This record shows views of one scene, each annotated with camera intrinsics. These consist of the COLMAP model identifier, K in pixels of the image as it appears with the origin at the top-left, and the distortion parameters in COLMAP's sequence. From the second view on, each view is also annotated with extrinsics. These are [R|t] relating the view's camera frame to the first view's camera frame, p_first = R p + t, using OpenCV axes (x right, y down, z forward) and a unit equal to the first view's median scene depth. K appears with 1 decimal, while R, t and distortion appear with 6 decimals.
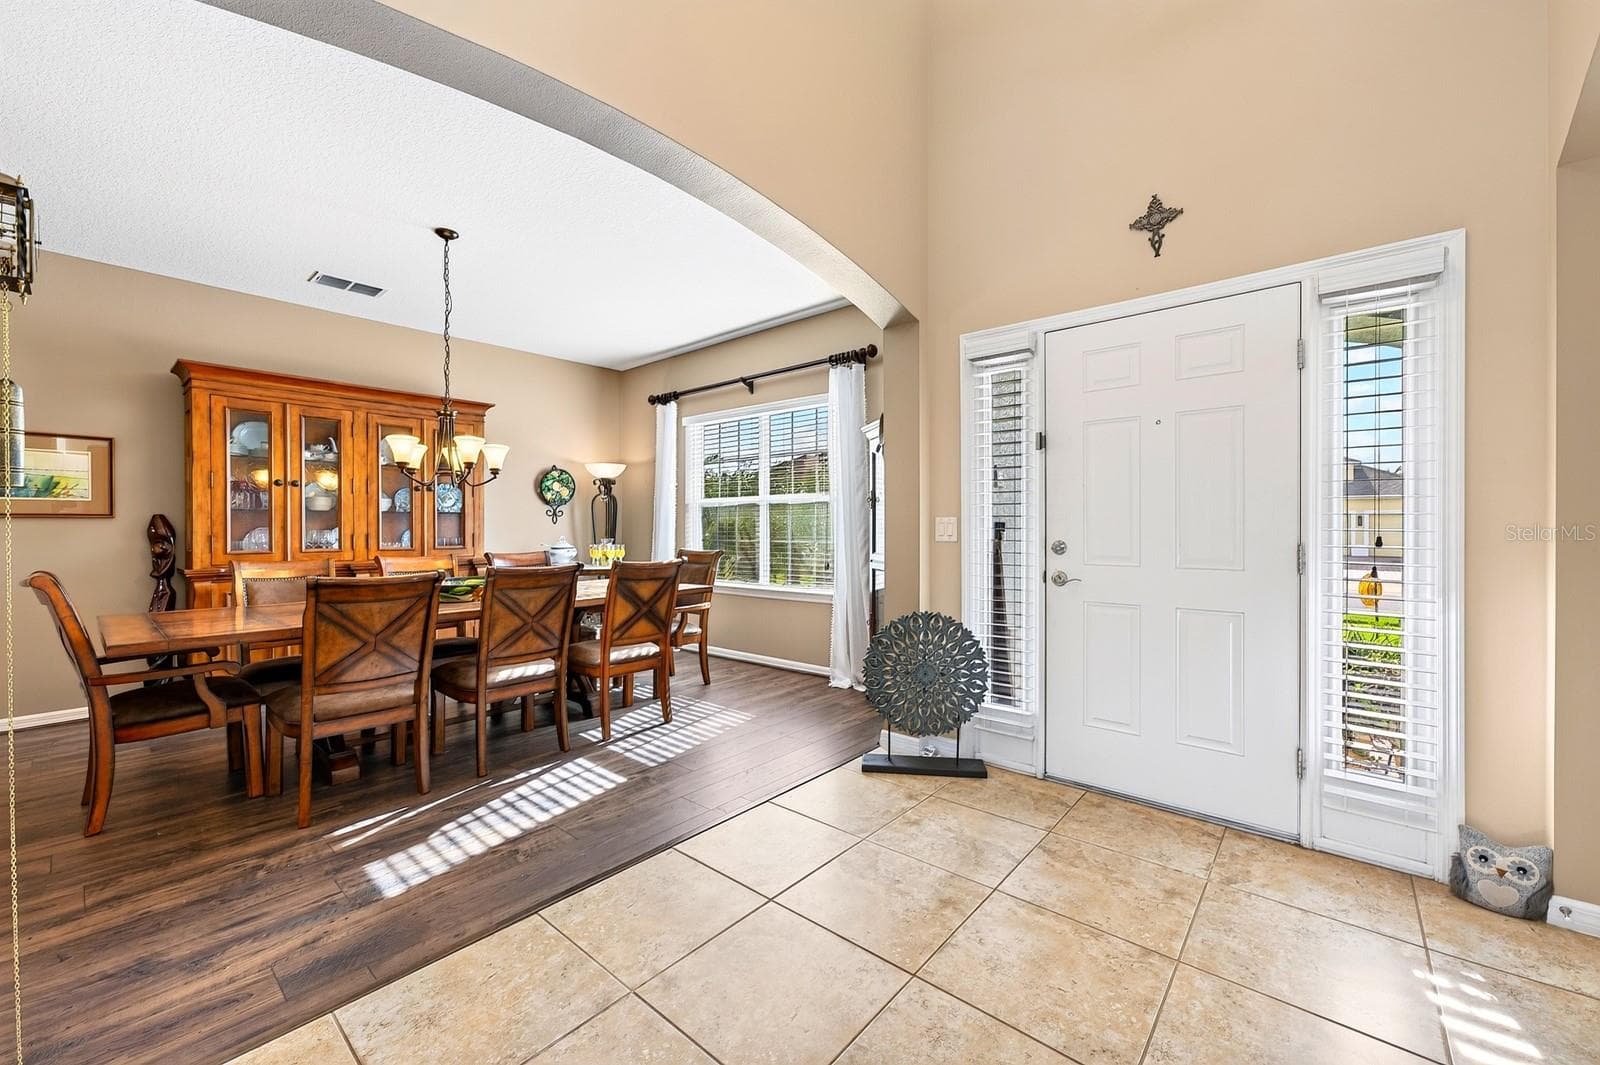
lens RADIAL K [[622.8, 0, 804.8], [0, 622.8, 531.0], [0, 0, 1]] dist [-0.000299, -0.000437]
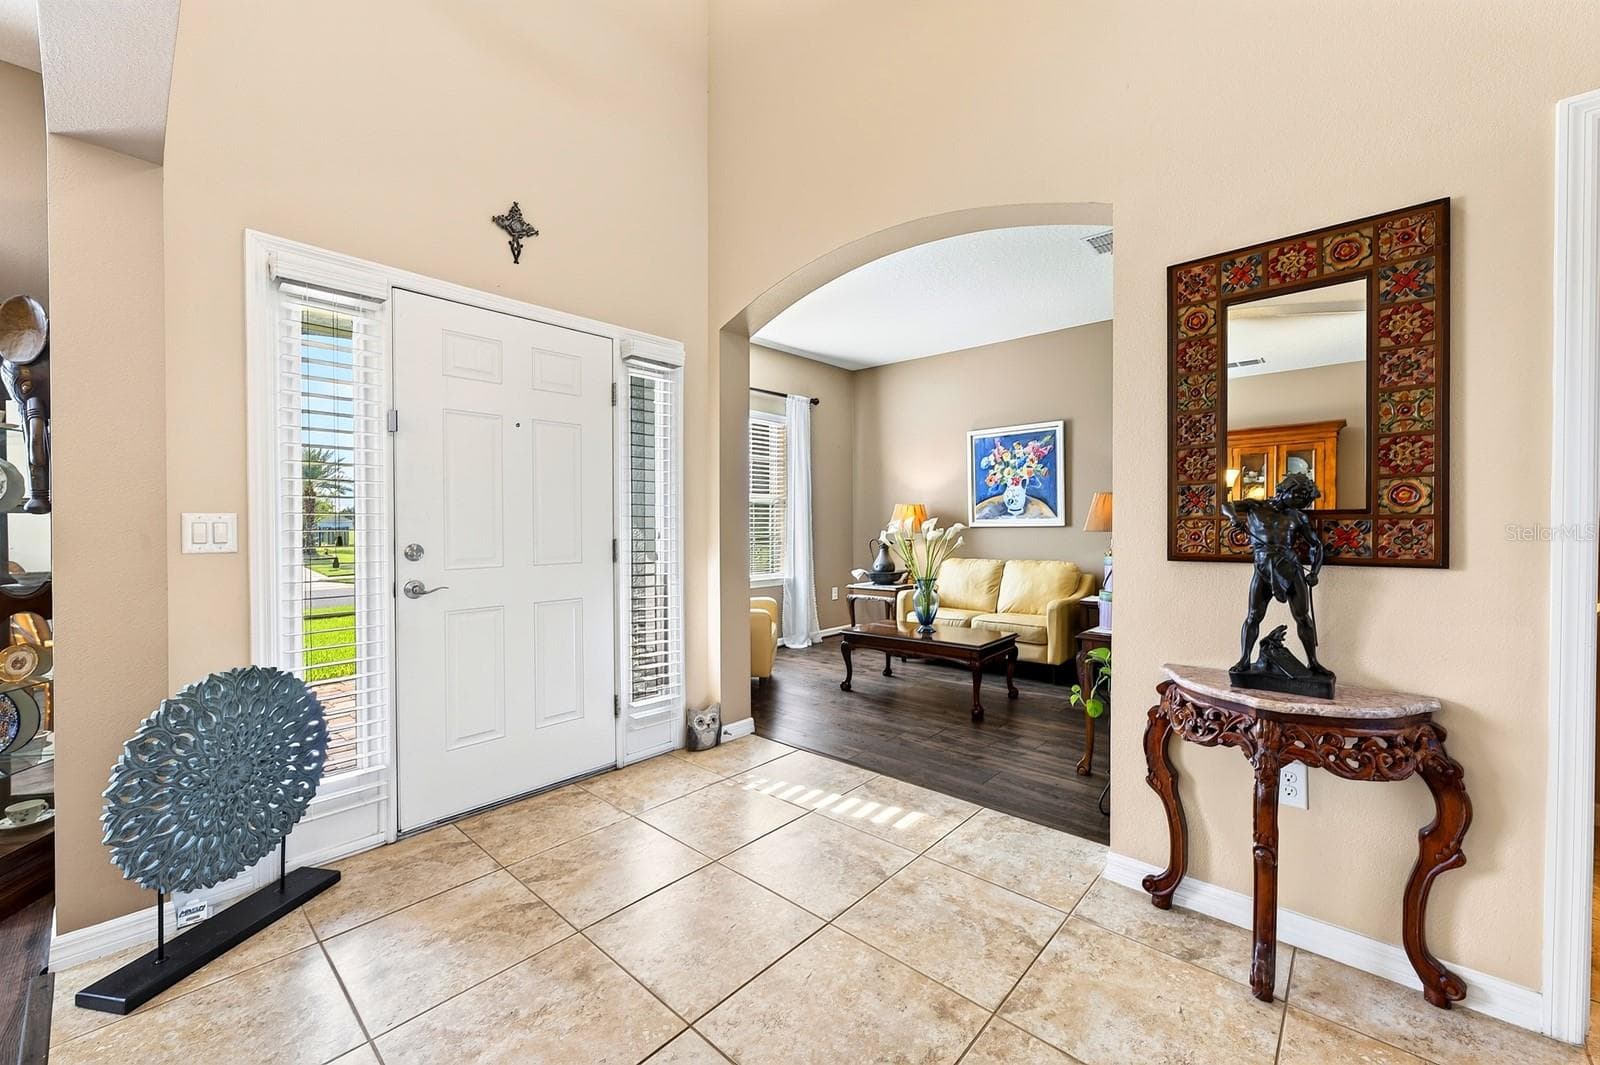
lens RADIAL K [[622.8, 0, 802.9], [0, 622.8, 527.8], [0, 0, 1]] dist [-0.000299, -0.000437]
pose [[0.040506, -0.008034, 0.999147, -0.441422], [0.005962, 0.999952, 0.007798, -0.010582], [-0.999161, 0.005641, 0.040552, 0.487600]]
